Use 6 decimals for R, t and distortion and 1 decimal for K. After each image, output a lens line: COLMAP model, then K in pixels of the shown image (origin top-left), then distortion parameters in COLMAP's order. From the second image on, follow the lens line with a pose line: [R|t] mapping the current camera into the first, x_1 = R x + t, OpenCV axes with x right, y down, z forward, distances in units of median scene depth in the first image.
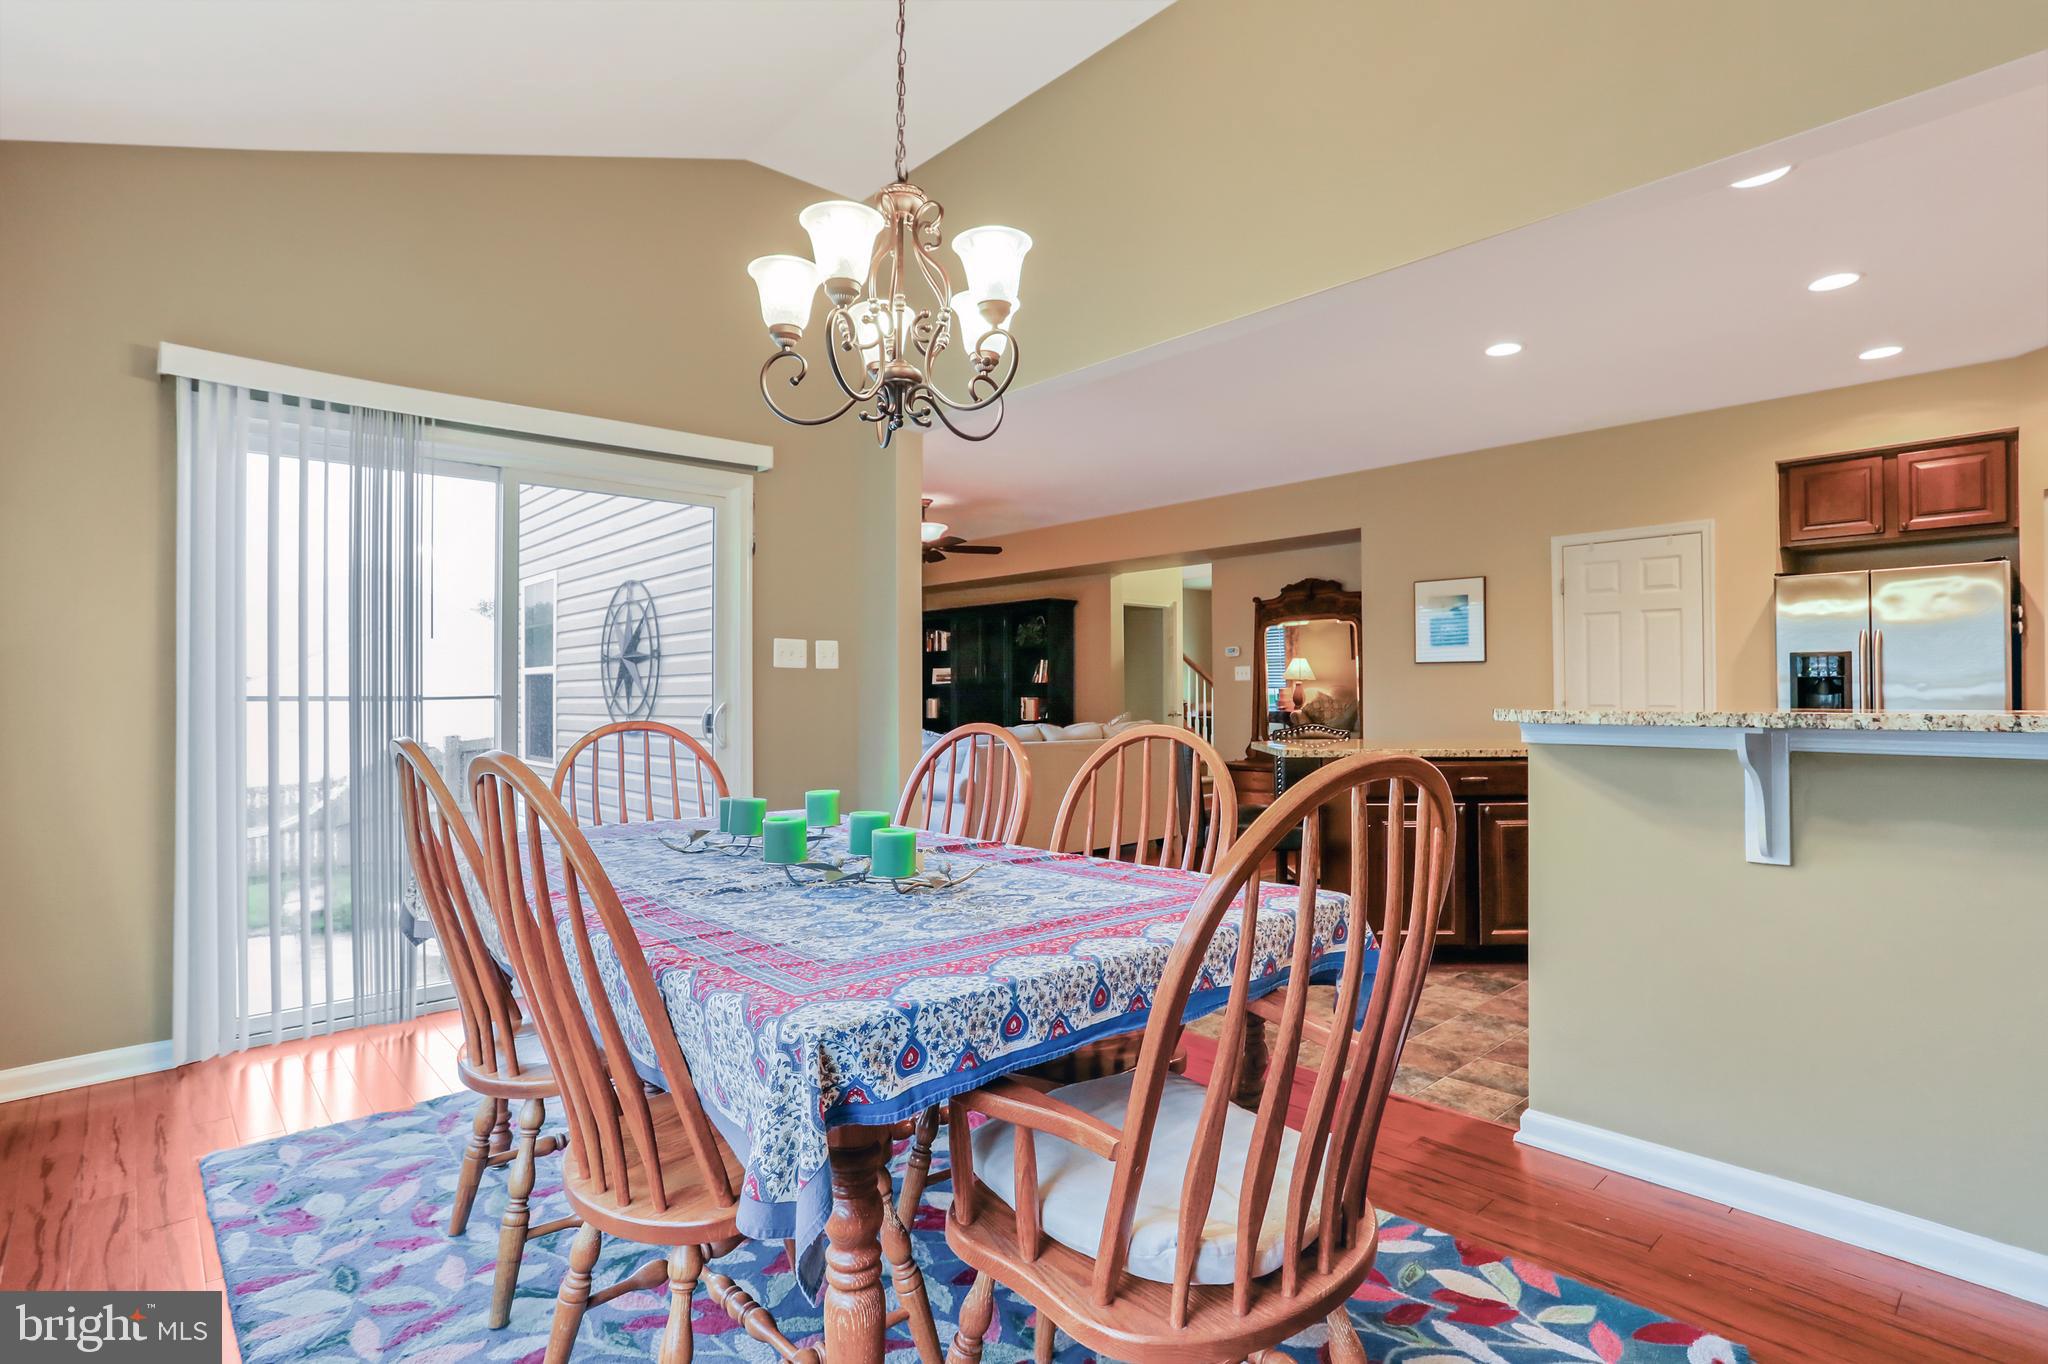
lens RADIAL K [[1000.6, 0, 1022.2], [0, 1000.6, 687.3], [0, 0, 1]] dist [-0.061803, 0.030743]
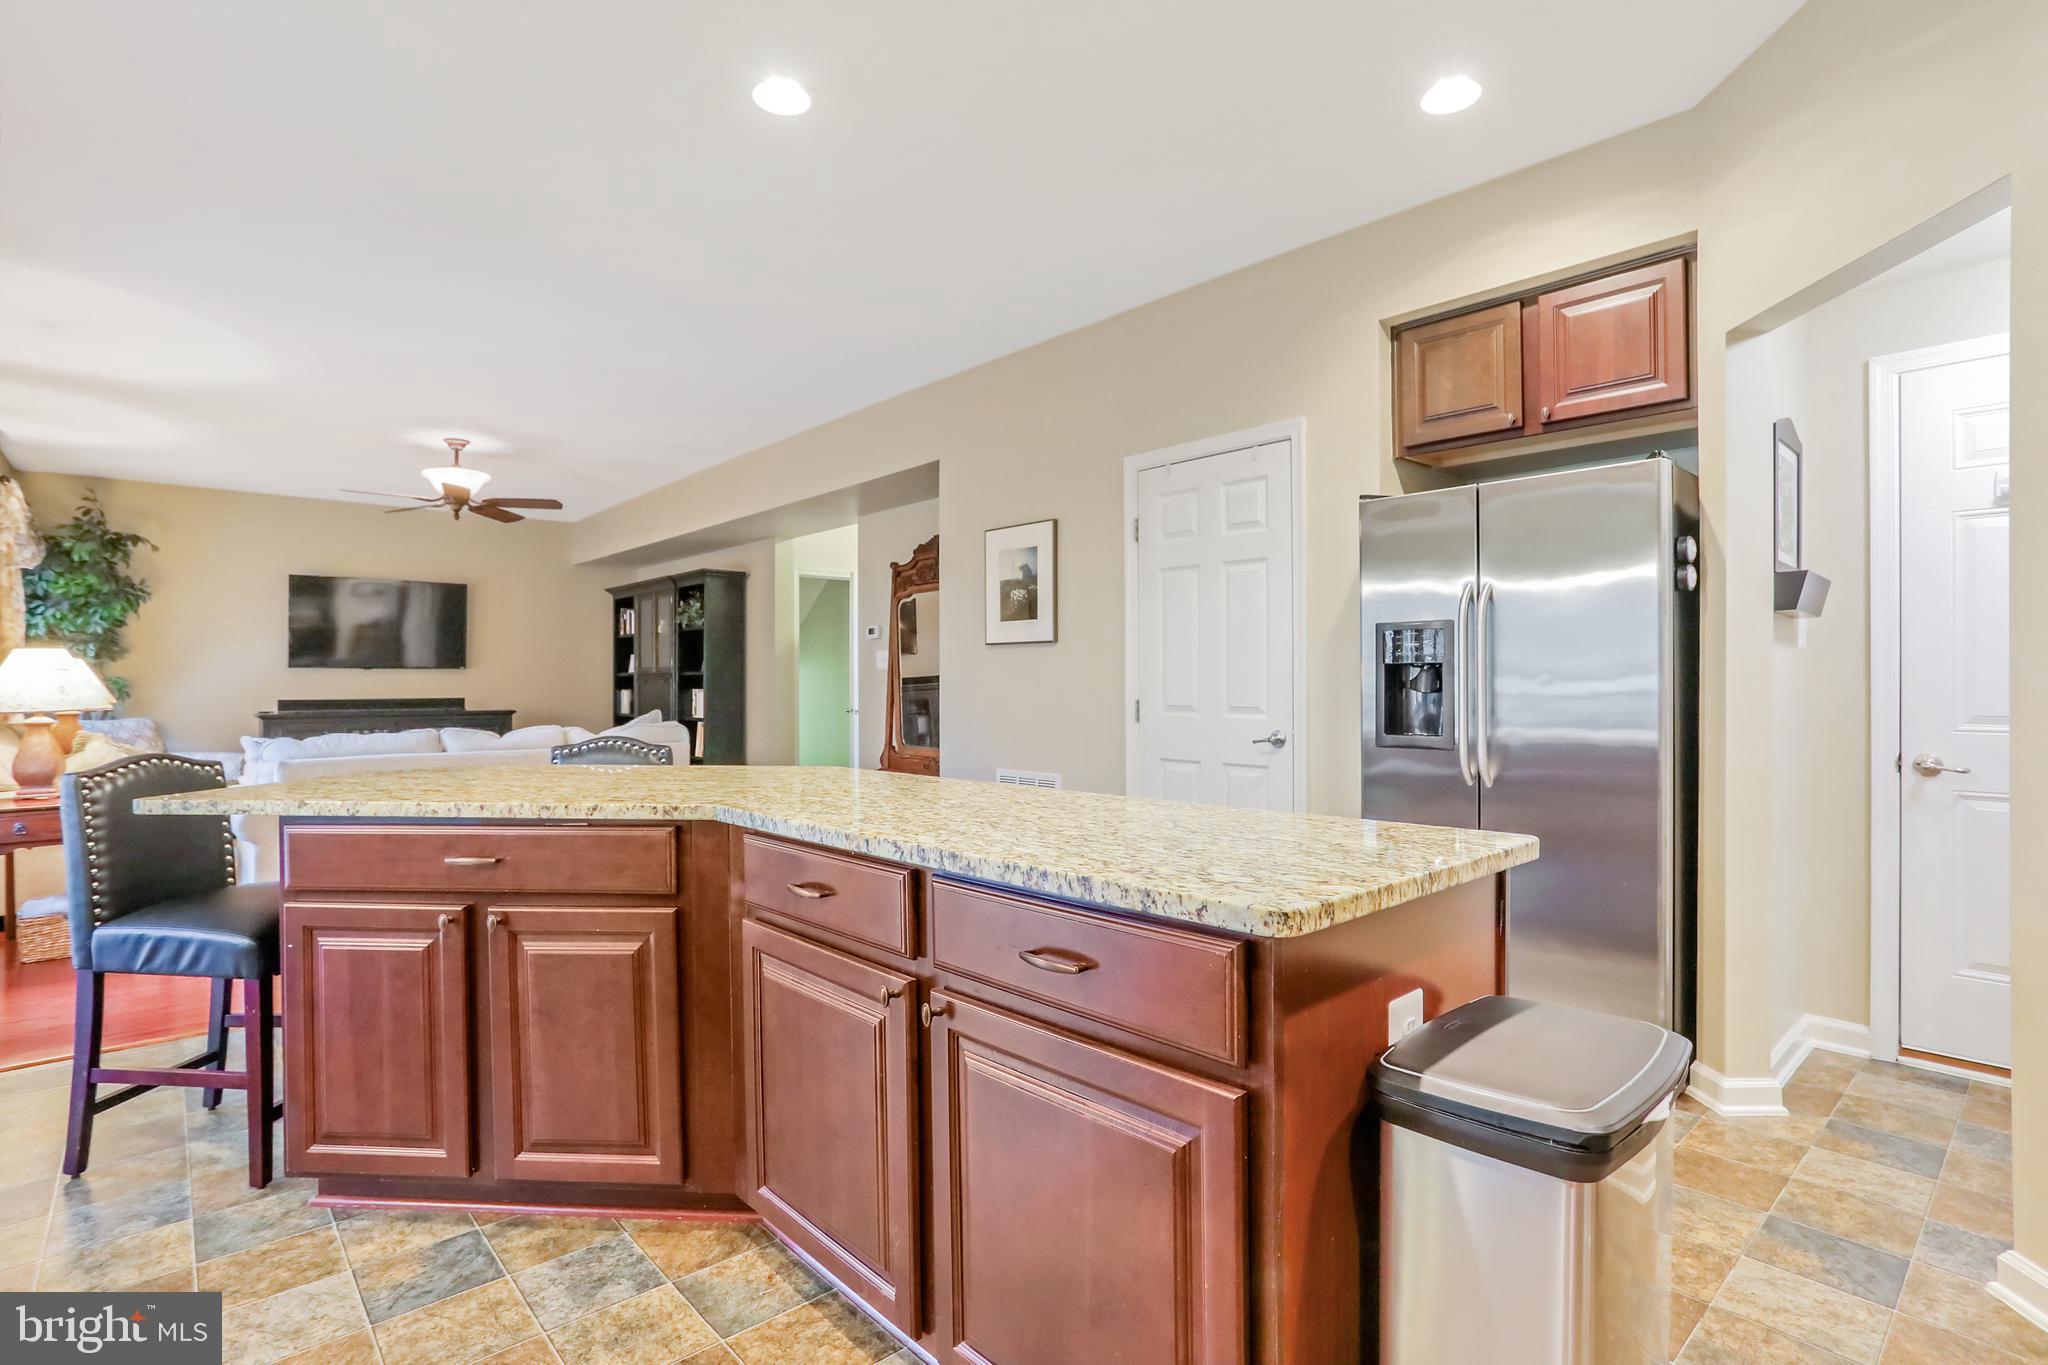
lens RADIAL K [[1000.6, 0, 1022.2], [0, 1000.6, 687.8], [0, 0, 1]] dist [-0.061803, 0.030743]
pose [[0.999986, 0.000485, -0.005243, 0.499924], [-0.000427, 0.999939, 0.011046, -0.001665], [0.005248, -0.011044, 0.999925, 0.330581]]
